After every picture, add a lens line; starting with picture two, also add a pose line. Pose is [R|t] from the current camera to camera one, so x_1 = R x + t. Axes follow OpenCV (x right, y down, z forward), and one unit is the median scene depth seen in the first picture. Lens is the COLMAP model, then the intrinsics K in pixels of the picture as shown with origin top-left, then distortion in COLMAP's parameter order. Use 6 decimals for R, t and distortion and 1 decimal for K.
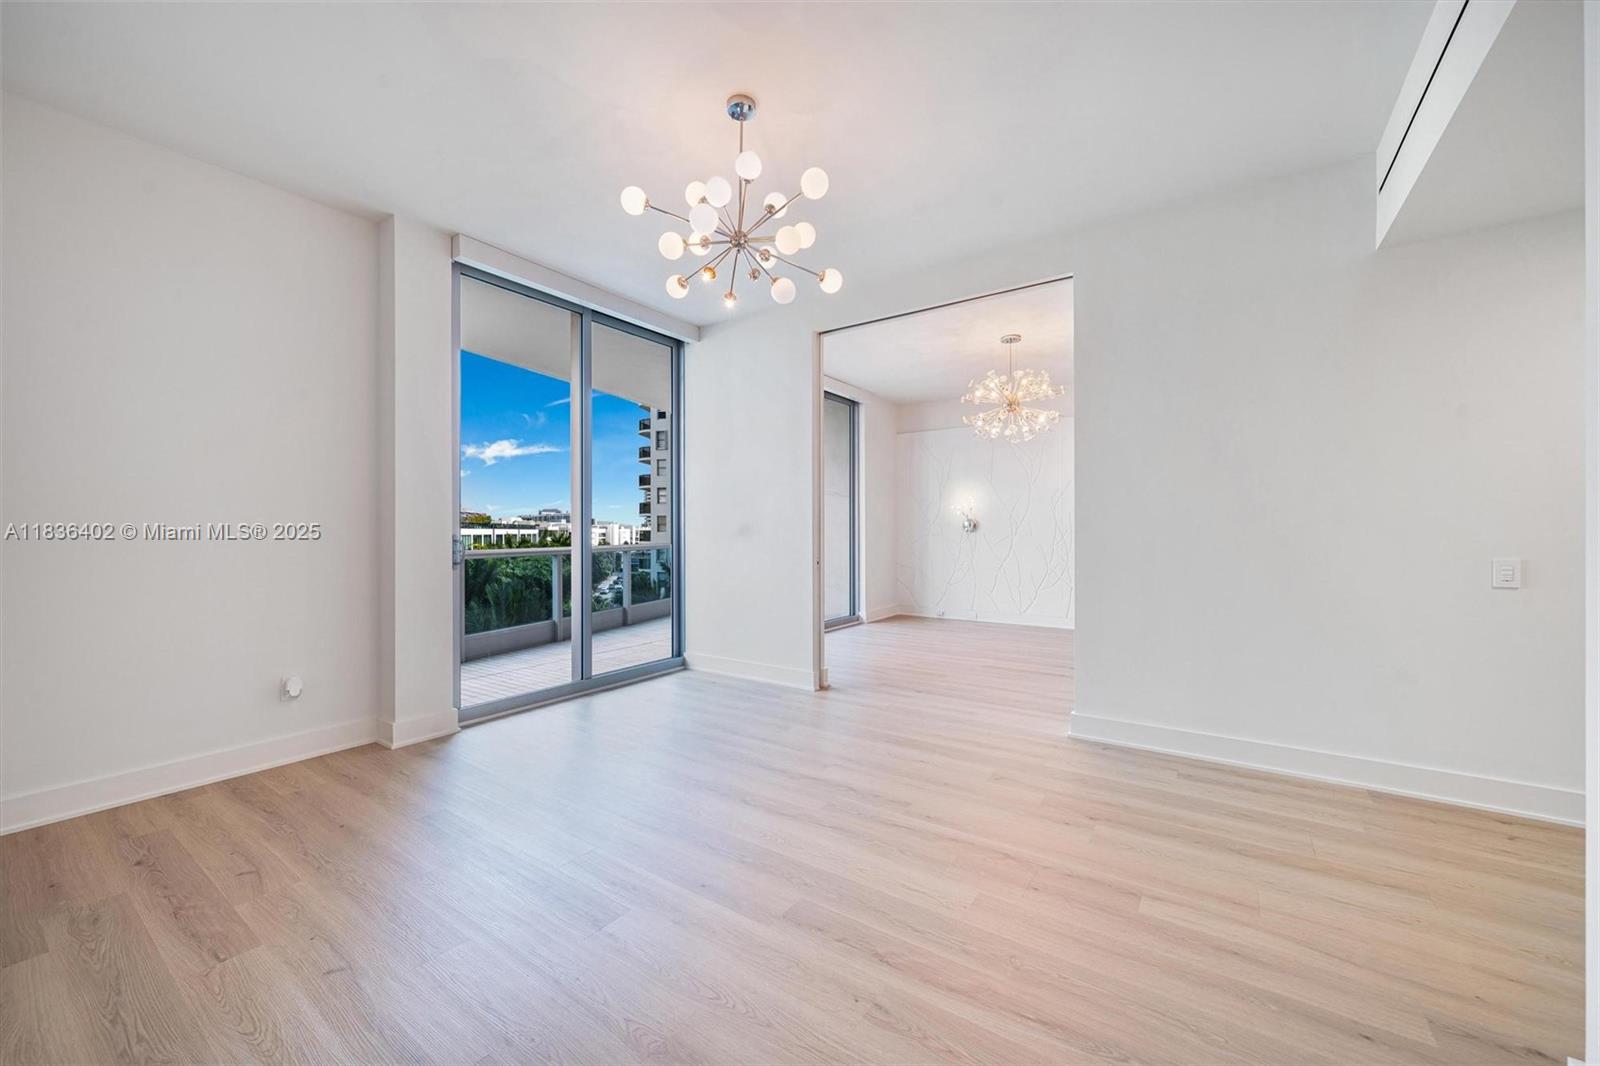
lens RADIAL K [[614.0, 0, 802.3], [0, 614.0, 525.0], [0, 0, 1]] dist [-0.001656, -0.000151]
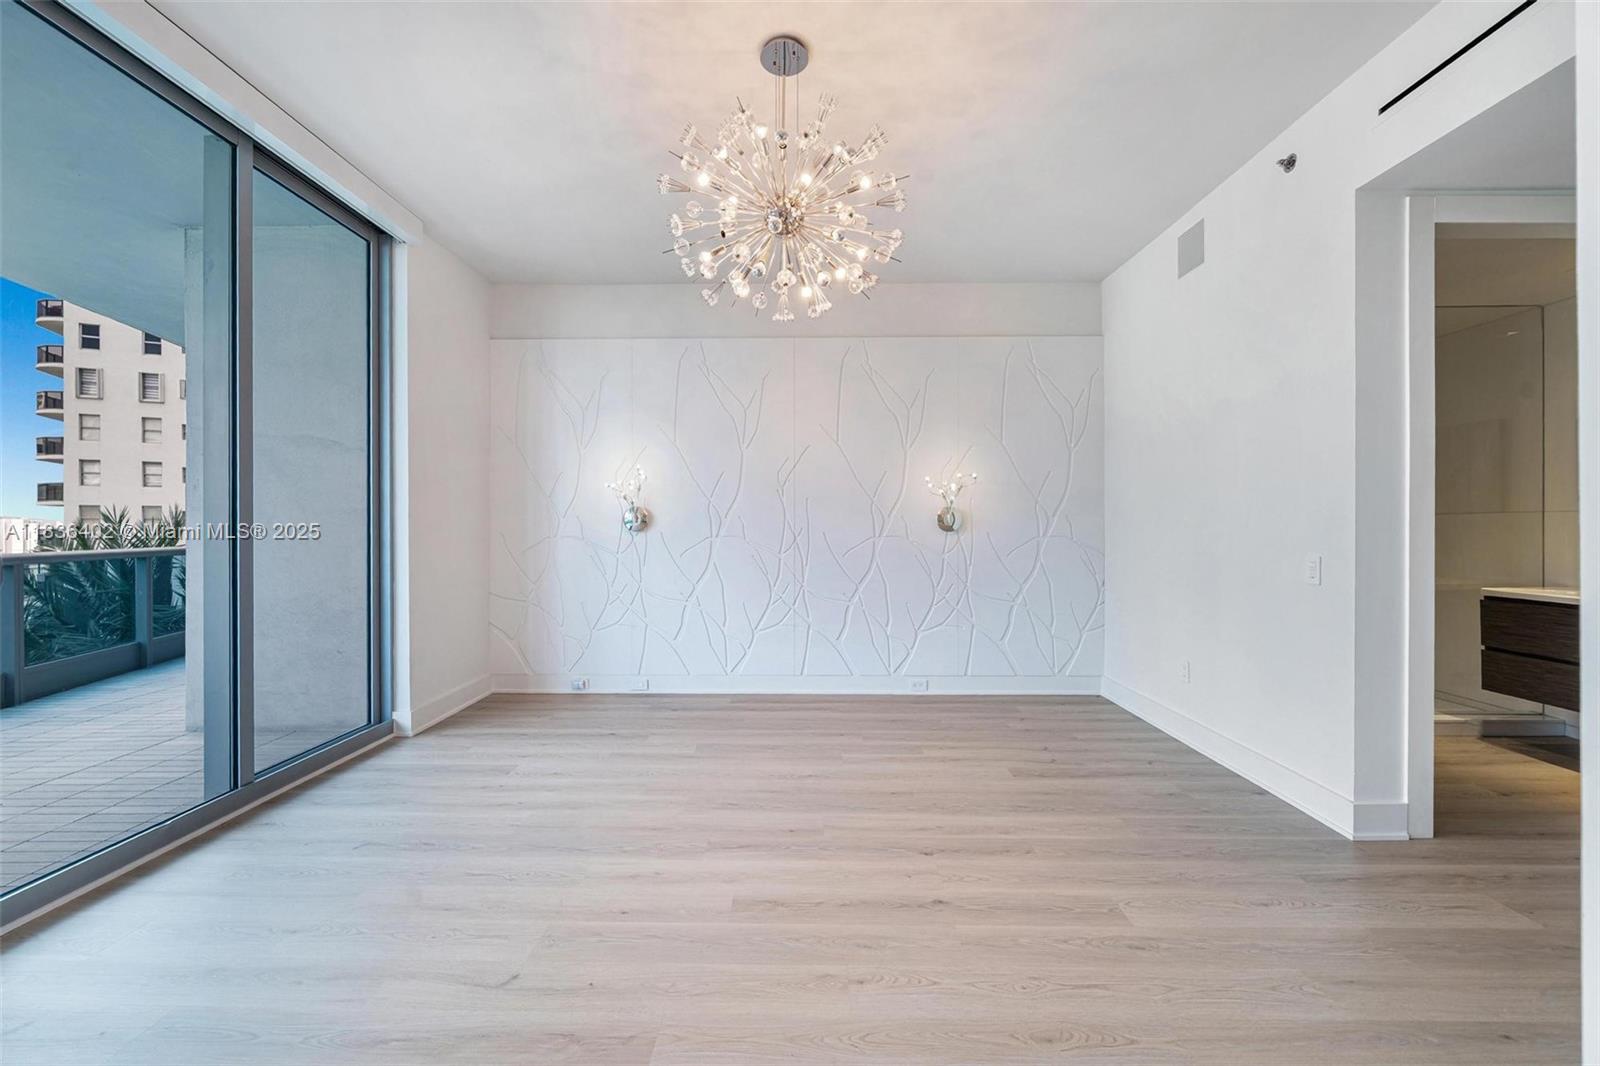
lens RADIAL K [[614.0, 0, 798.2], [0, 614.0, 525.3], [0, 0, 1]] dist [-0.001656, -0.000151]
pose [[0.825774, 0.003168, 0.563992, 0.082632], [-0.005221, 0.999984, 0.002026, 0.004059], [-0.563977, -0.004618, 0.825778, 0.461741]]
